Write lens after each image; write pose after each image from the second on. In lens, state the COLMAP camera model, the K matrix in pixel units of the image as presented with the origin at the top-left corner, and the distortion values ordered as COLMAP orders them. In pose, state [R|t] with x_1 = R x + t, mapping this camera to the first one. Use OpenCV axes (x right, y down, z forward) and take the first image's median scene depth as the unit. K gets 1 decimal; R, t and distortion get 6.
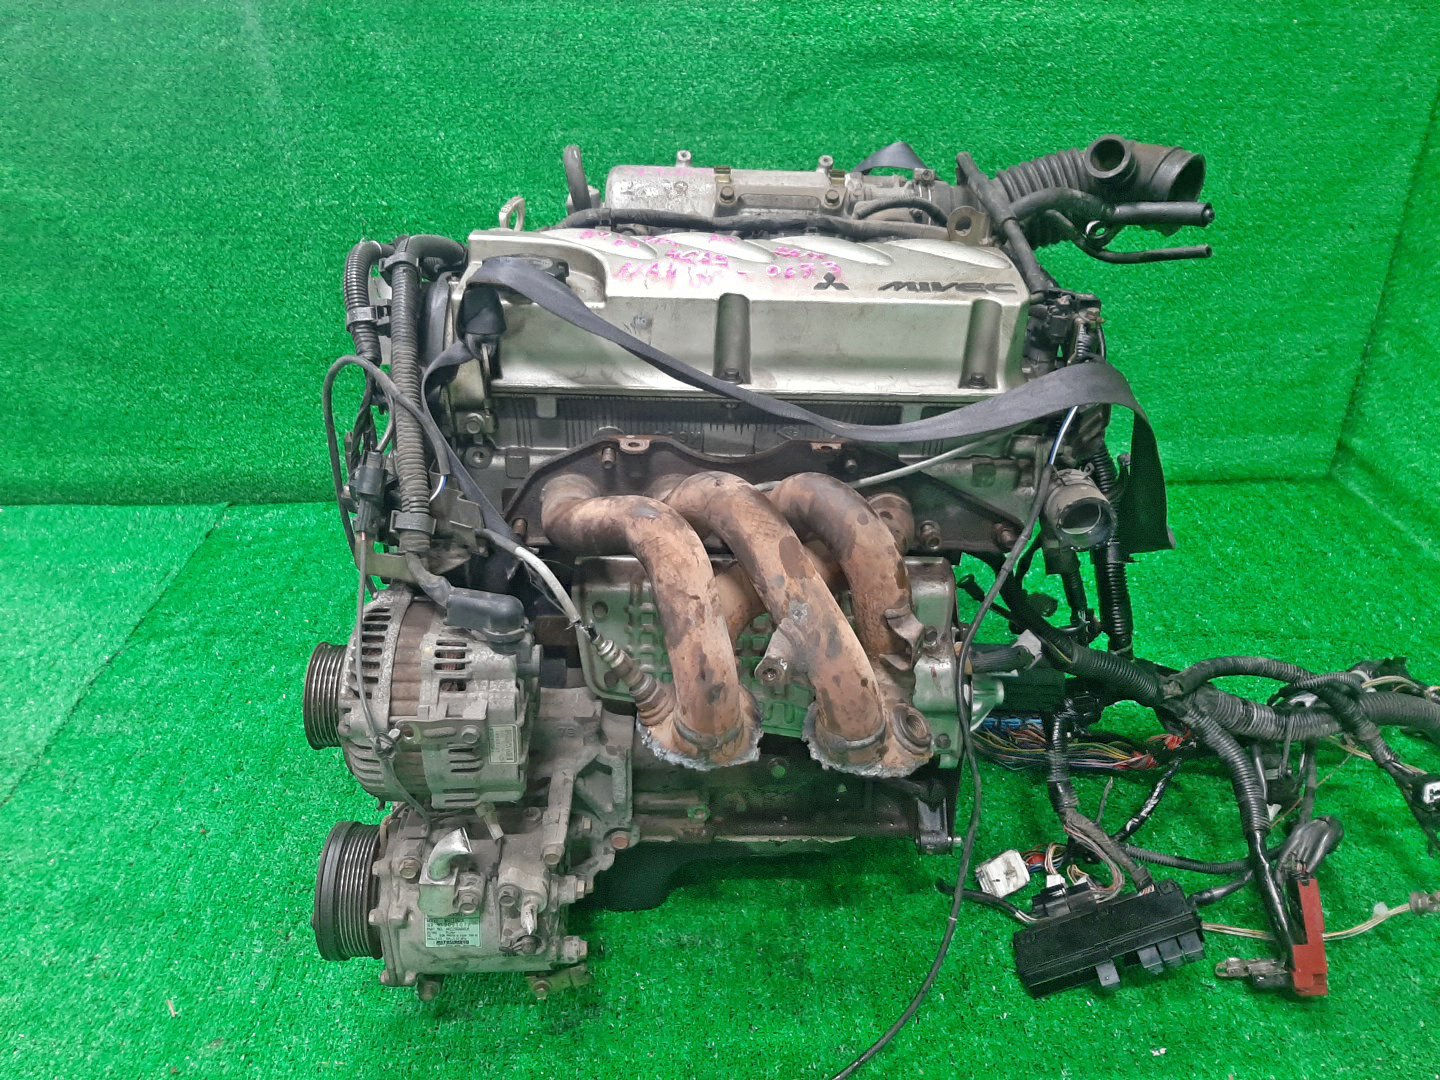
lens RADIAL K [[1100.6, 0, 724.7], [0, 1100.6, 532.3], [0, 0, 1]] dist [0.019816, -0.047741]
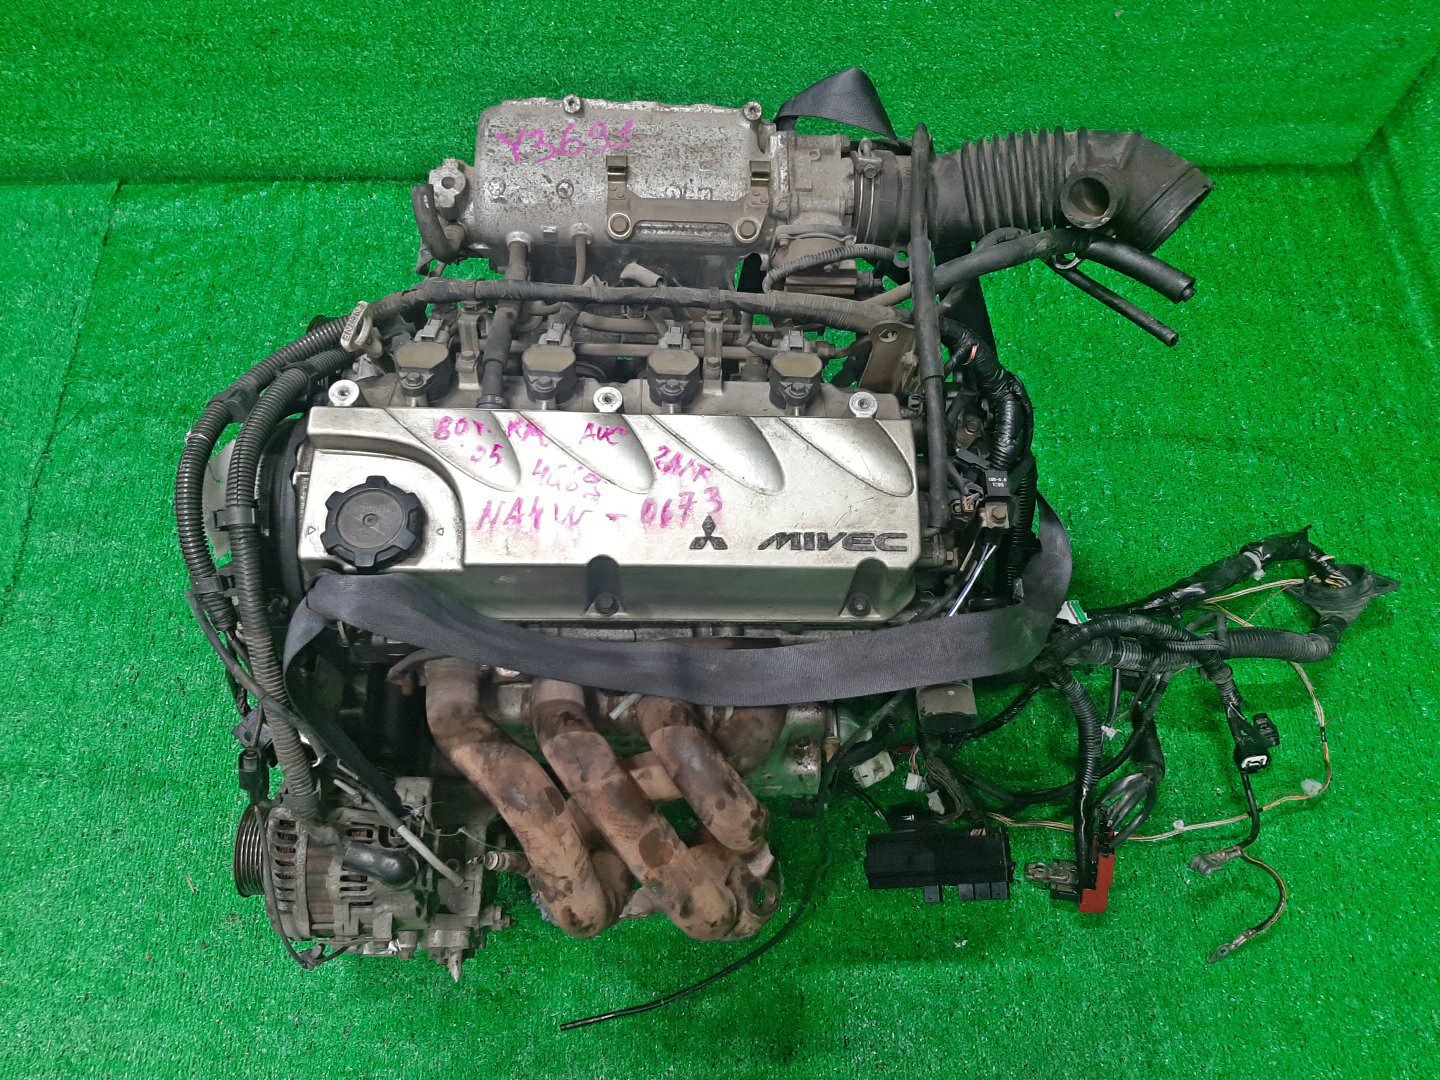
lens RADIAL K [[1100.6, 0, 715.1], [0, 1100.6, 536.3], [0, 0, 1]] dist [0.019816, -0.047741]
pose [[0.999584, 0.028615, 0.003551, 0.075557], [-0.025311, 0.811789, 0.583401, -0.584921], [0.013812, -0.583249, 0.812176, 0.193686]]
